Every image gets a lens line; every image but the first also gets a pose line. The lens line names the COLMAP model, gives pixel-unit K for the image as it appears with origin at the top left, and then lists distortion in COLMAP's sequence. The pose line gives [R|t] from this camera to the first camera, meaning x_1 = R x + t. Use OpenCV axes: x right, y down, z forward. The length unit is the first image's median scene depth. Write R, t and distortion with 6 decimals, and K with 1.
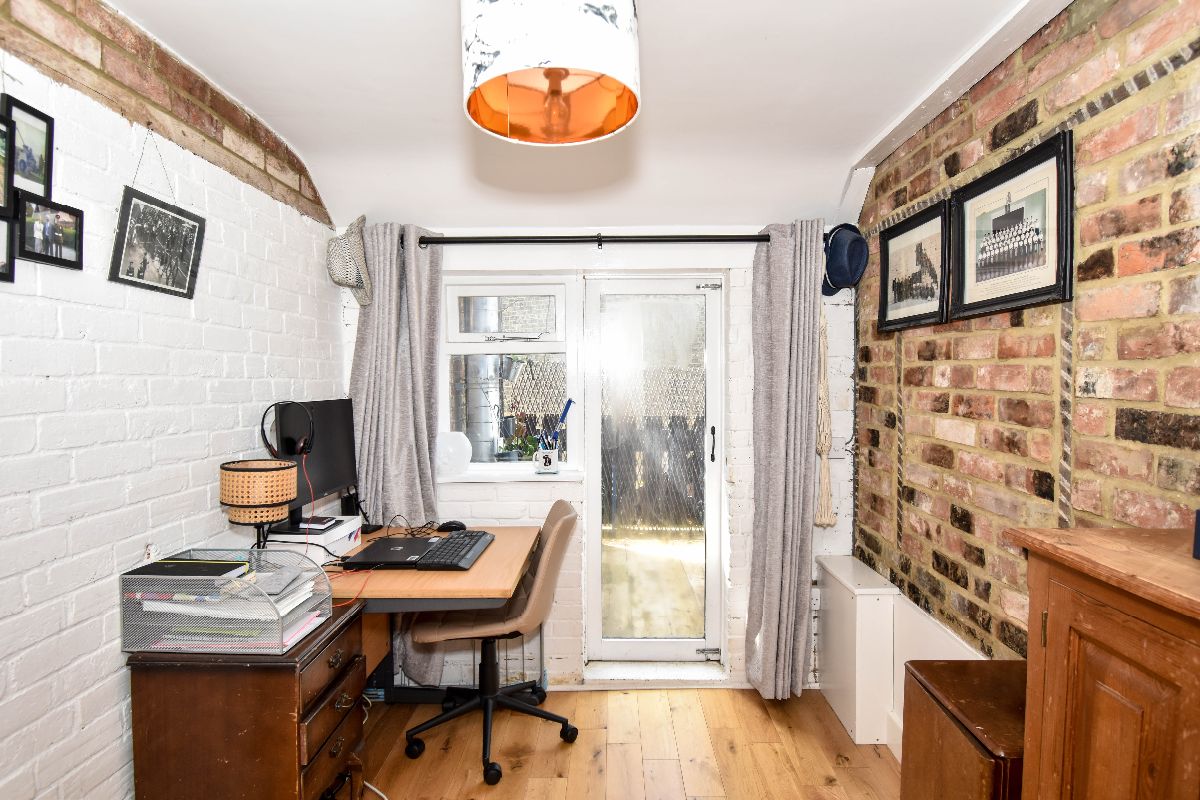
lens RADIAL K [[705.9, 0, 600.0], [0, 705.9, 400.0], [0, 0, 1]] dist [0.001815, 0.000738]
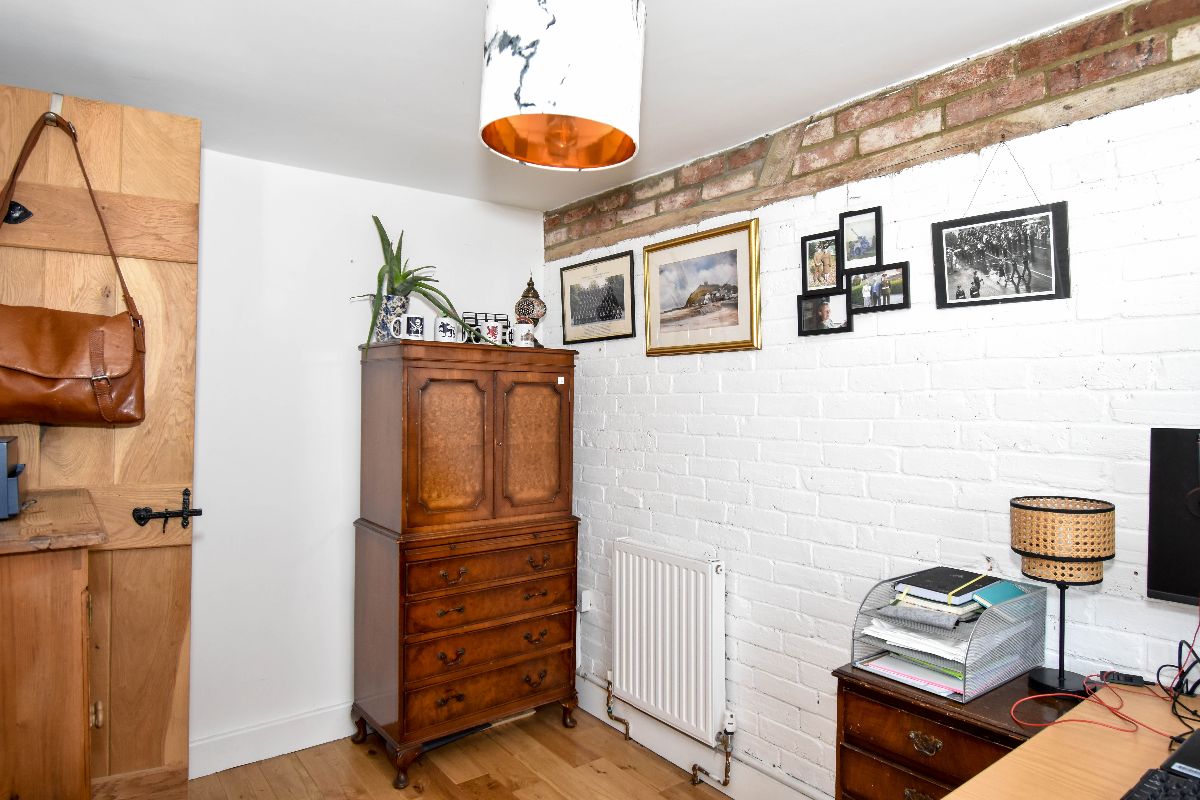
lens RADIAL K [[705.9, 0, 600.0], [0, 705.9, 400.0], [0, 0, 1]] dist [0.001815, 0.000738]
pose [[-0.780763, -0.005069, -0.624807, 0.449473], [-0.021172, 0.999607, 0.018346, -0.028266], [0.624469, 0.027553, -0.780563, 1.520011]]
